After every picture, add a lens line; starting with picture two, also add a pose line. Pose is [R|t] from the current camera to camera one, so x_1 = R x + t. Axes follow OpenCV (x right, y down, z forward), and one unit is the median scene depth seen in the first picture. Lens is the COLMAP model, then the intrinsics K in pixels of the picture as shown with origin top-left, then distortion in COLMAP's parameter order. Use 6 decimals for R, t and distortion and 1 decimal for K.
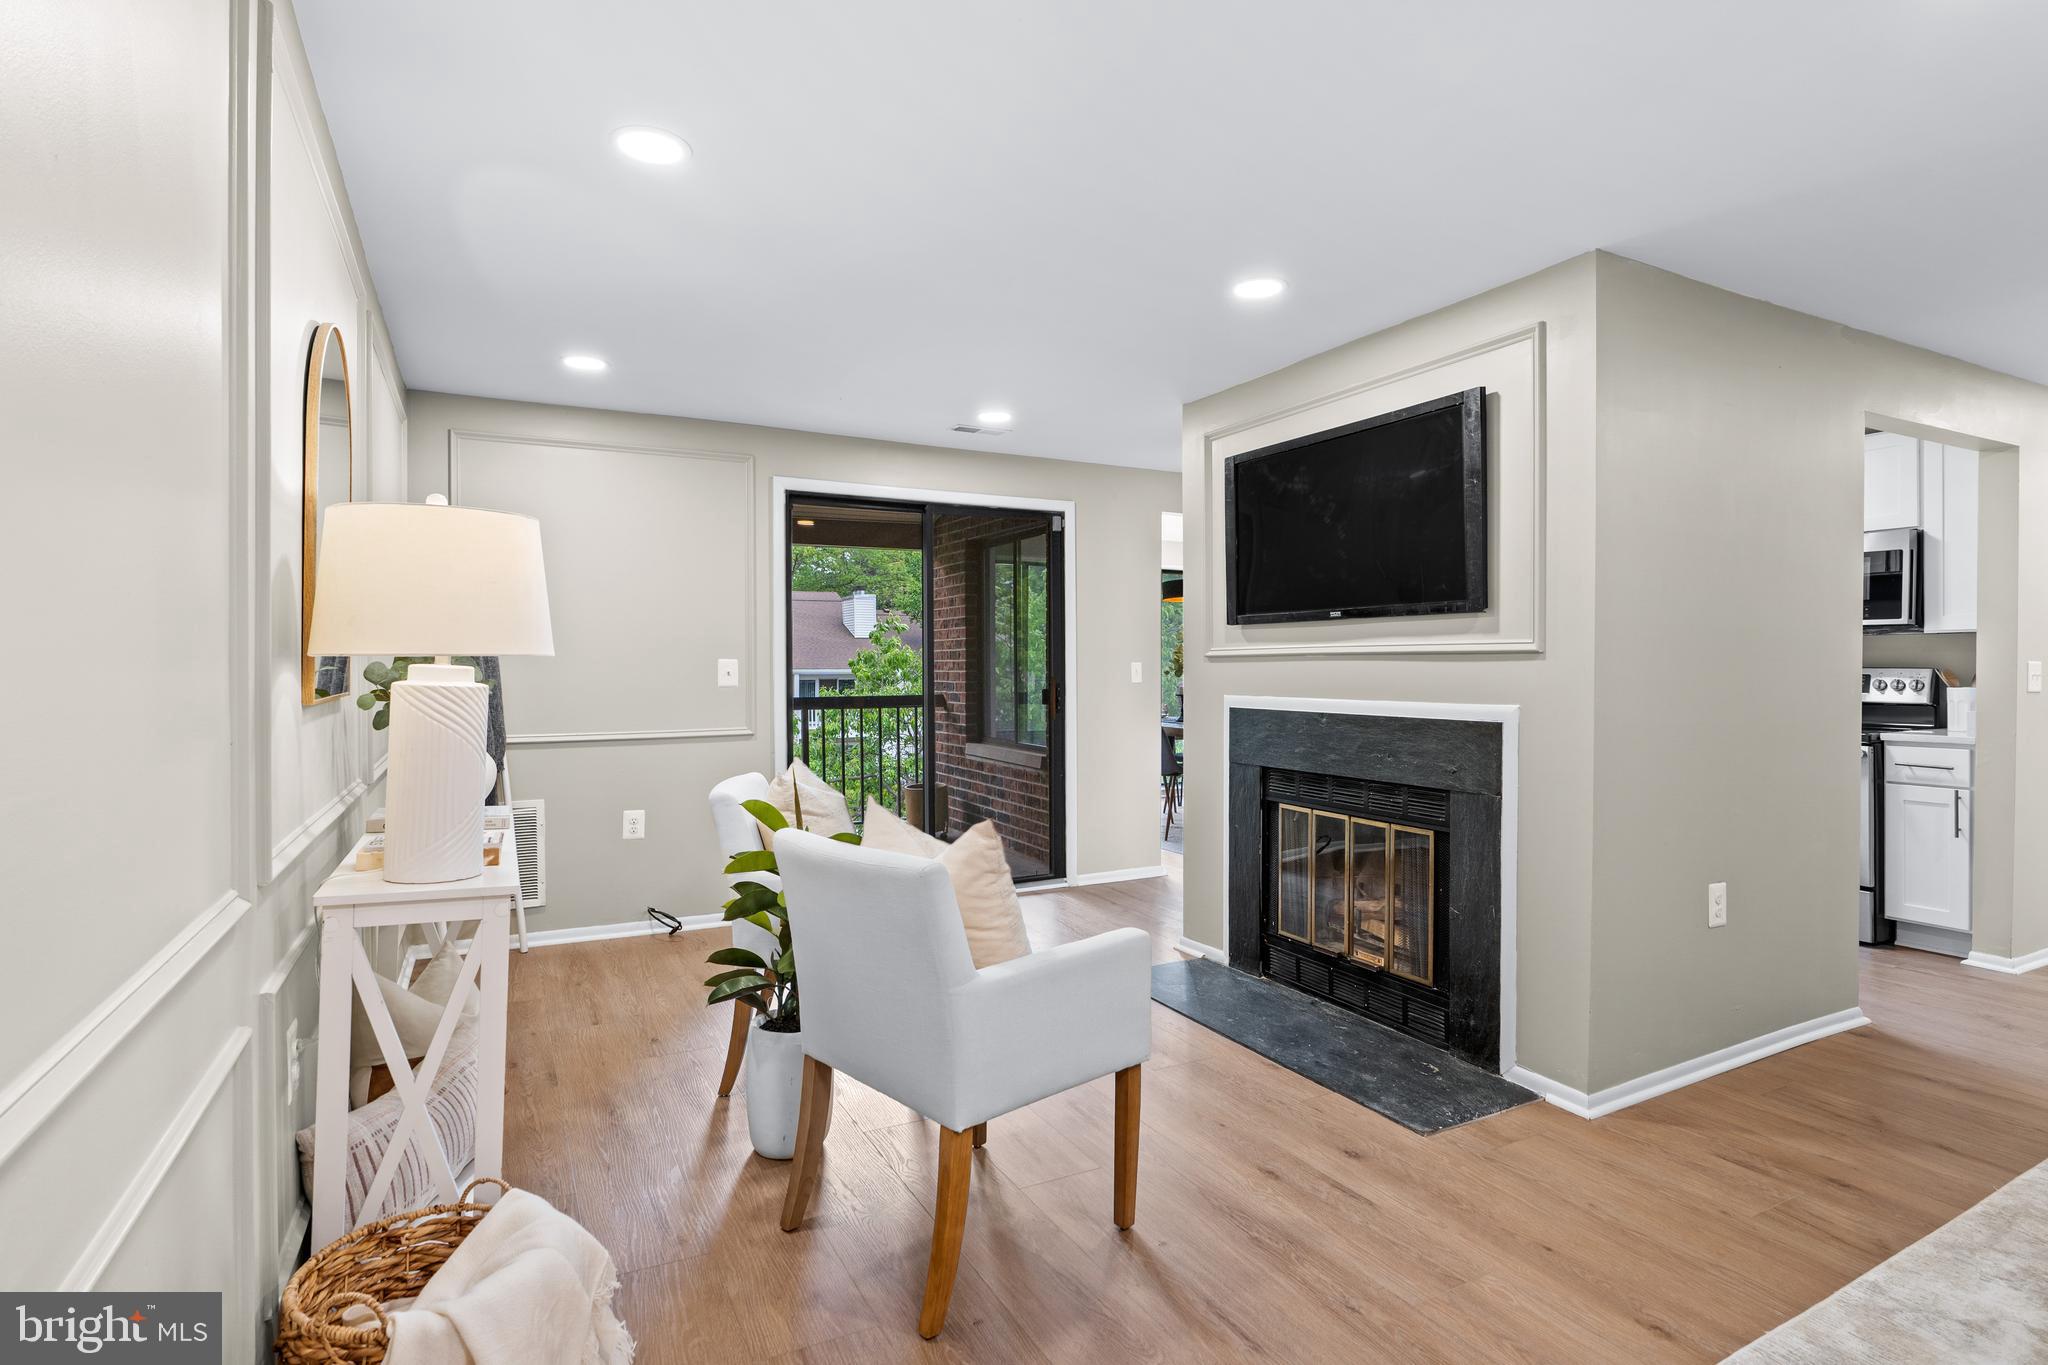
lens RADIAL K [[1008.5, 0, 1034.1], [0, 1008.5, 667.1], [0, 0, 1]] dist [-0.000272, 0.000316]
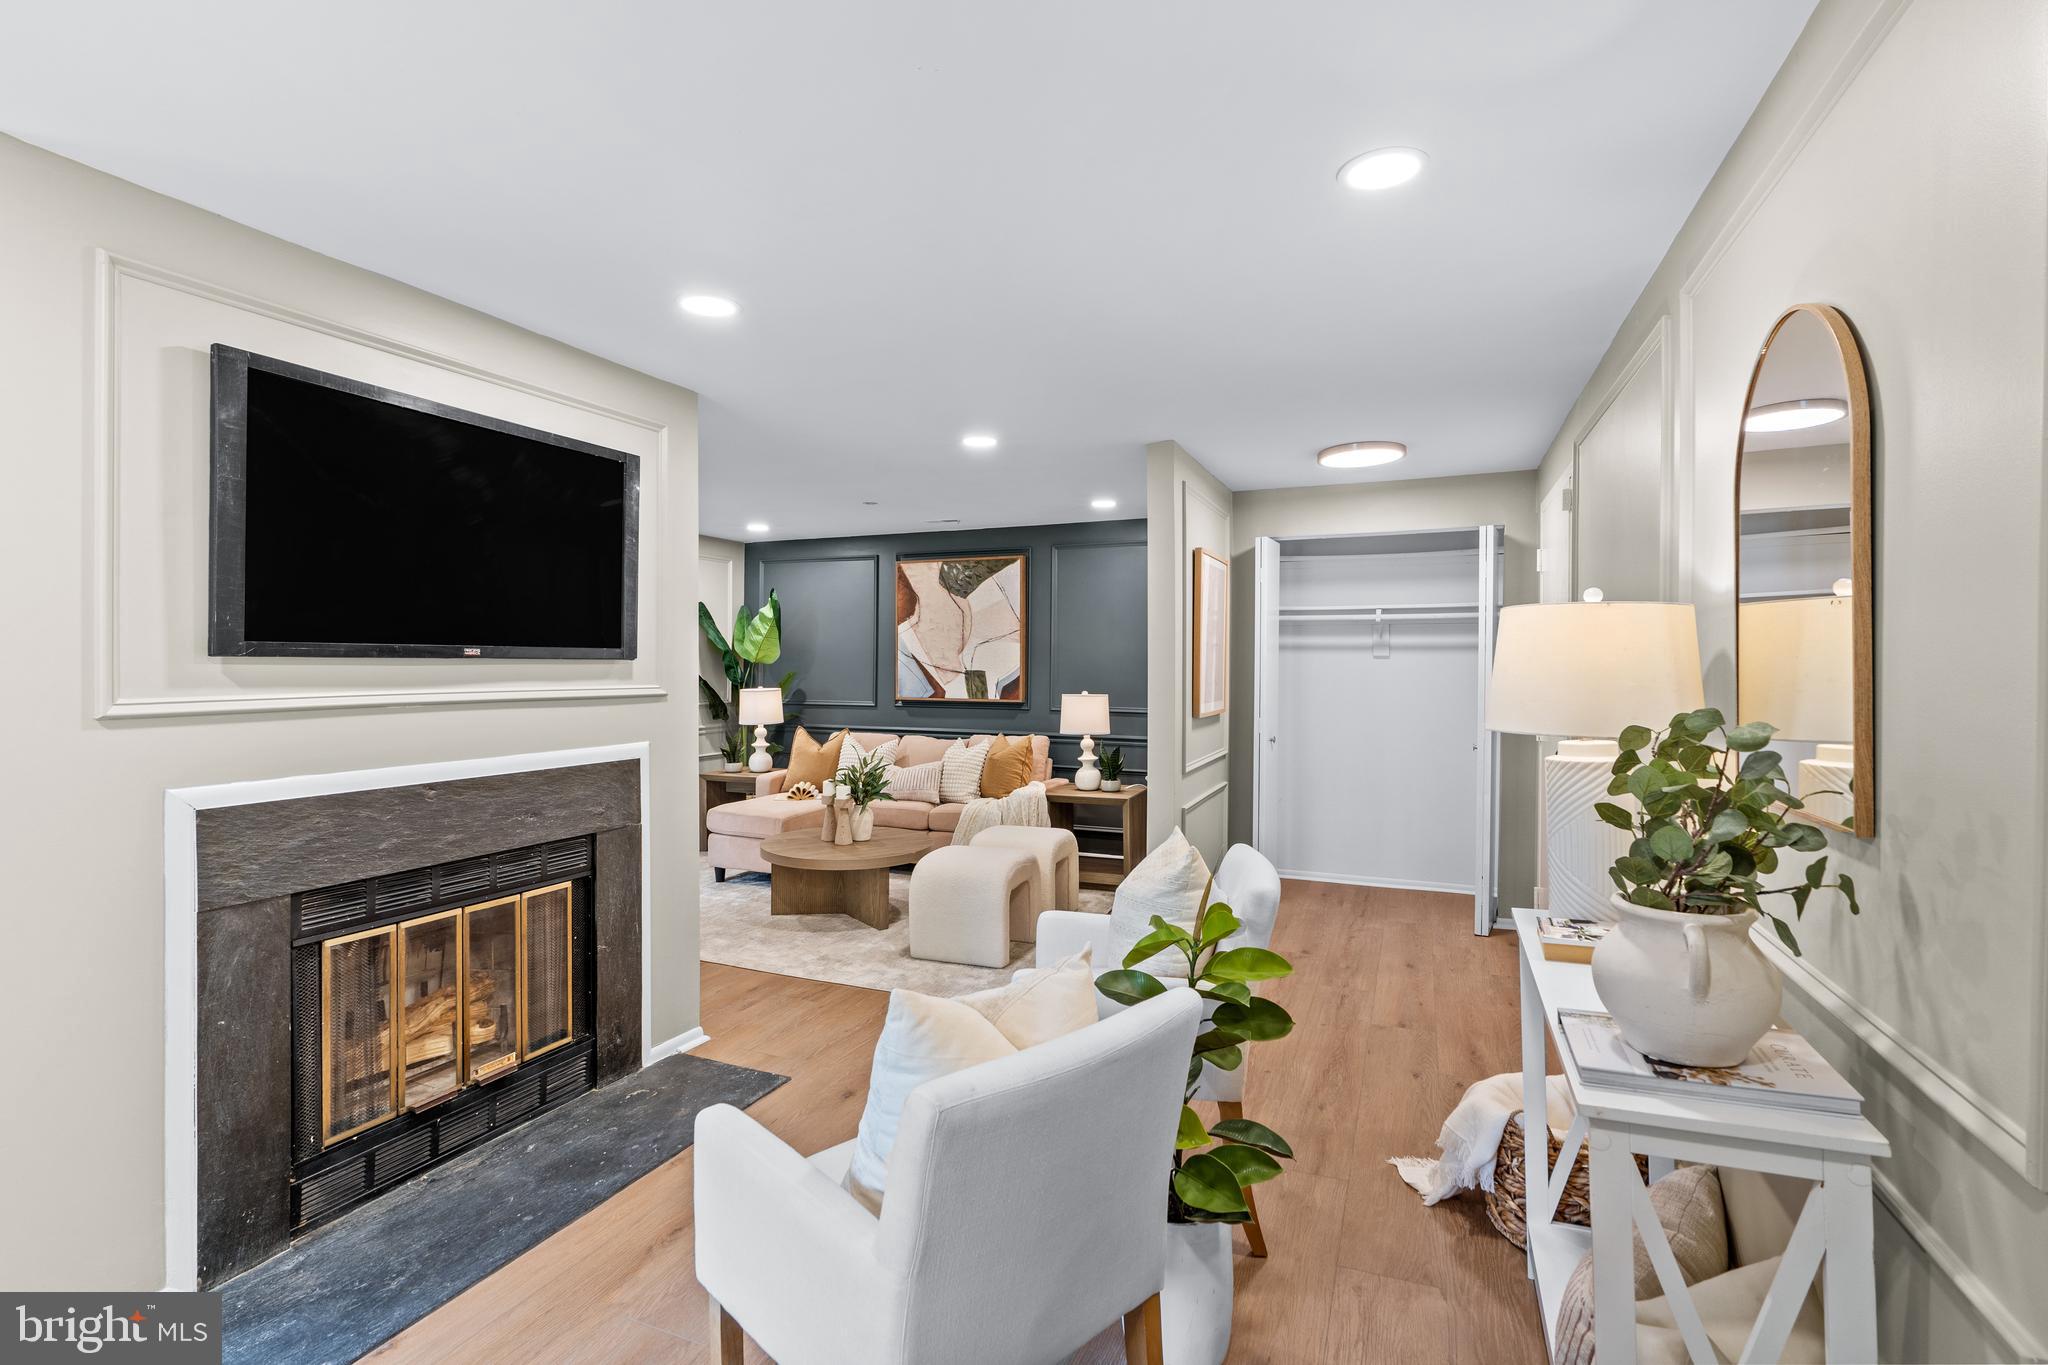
lens RADIAL K [[927.9, 0, 1025.6], [0, 927.9, 677.0], [0, 0, 1]] dist [-0.000860, 0.000104]
pose [[-0.621673, -0.015265, 0.783128, -0.535369], [-0.007074, 0.999879, 0.013874, -0.046566], [-0.783245, 0.003085, -0.621706, 1.128639]]
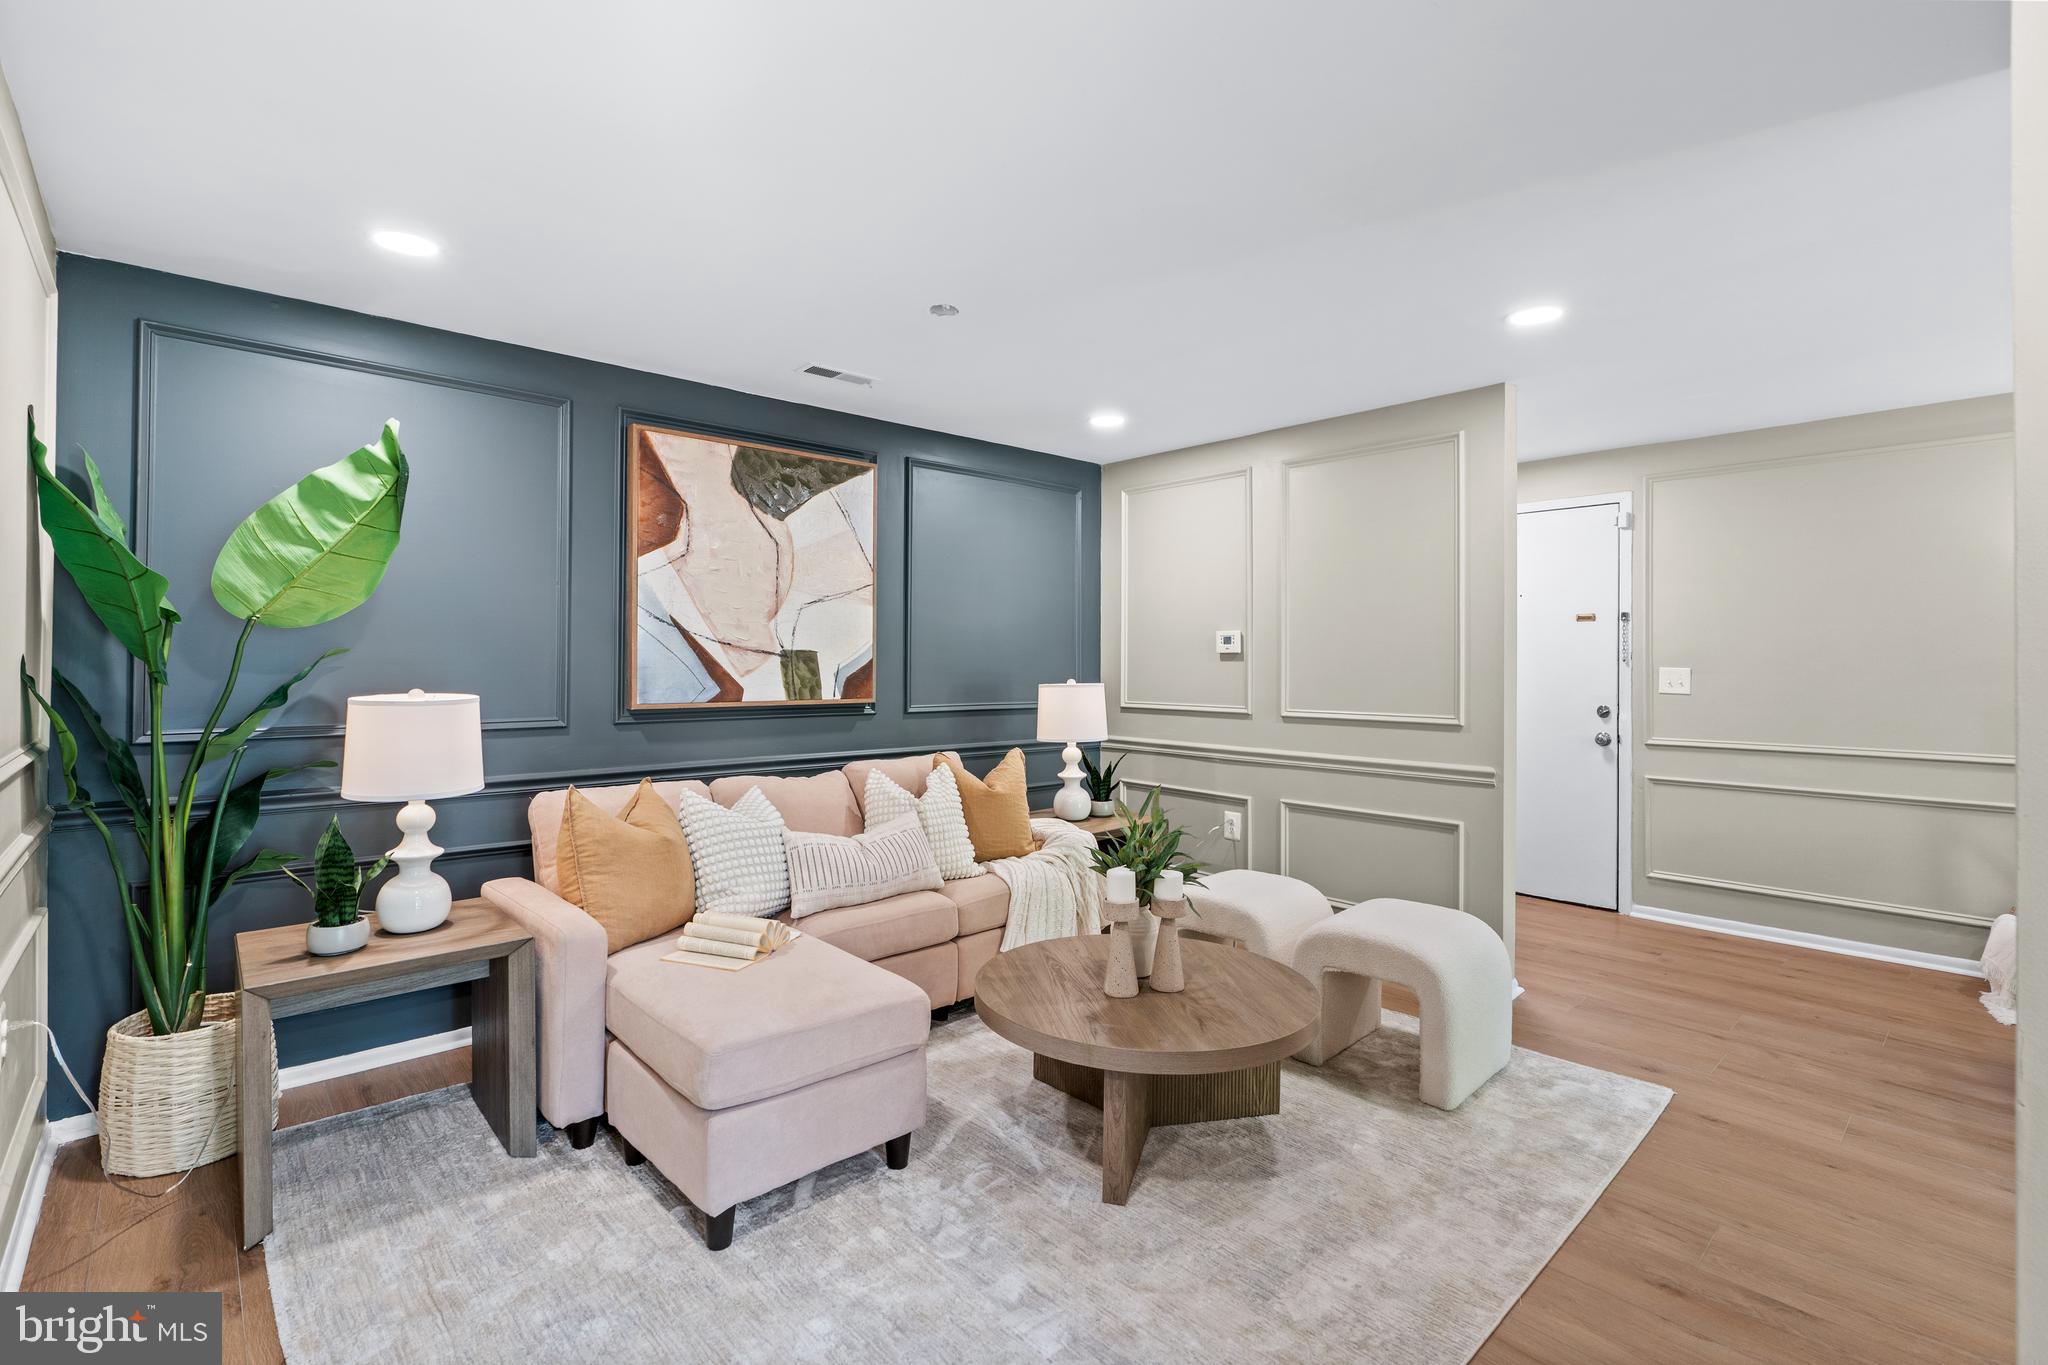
lens RADIAL K [[914.6, 0, 1022.3], [0, 914.6, 664.7], [0, 0, 1]] dist [-0.000005, 0.000214]
pose [[-0.970943, -0.003817, -0.239279, 1.049798], [-0.003375, 0.999992, -0.002261, -0.013733], [0.239285, -0.001388, -0.970948, 1.120238]]
